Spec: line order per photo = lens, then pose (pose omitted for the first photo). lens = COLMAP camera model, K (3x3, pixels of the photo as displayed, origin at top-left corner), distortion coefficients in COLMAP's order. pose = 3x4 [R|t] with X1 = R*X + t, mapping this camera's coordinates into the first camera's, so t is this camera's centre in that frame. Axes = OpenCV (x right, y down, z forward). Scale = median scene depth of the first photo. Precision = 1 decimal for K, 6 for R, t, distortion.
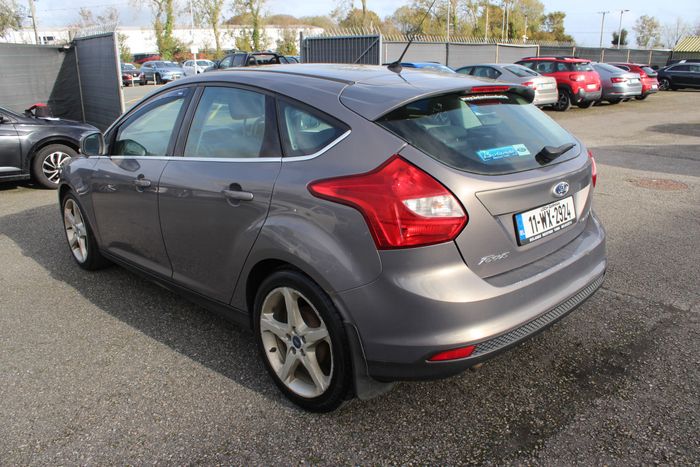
lens RADIAL K [[581.4, 0, 361.9], [0, 581.4, 232.0], [0, 0, 1]] dist [-0.162547, 0.164024]
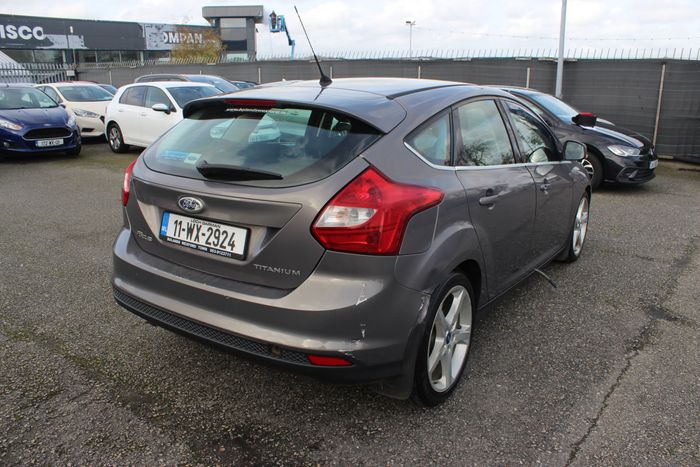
lens RADIAL K [[581.4, 0, 361.9], [0, 581.4, 232.0], [0, 0, 1]] dist [-0.162547, 0.164024]
pose [[0.185737, 0.257736, -0.948195, 1.346771], [-0.281906, 0.938397, 0.199852, -0.309577], [0.941292, 0.230182, 0.246952, 1.049212]]
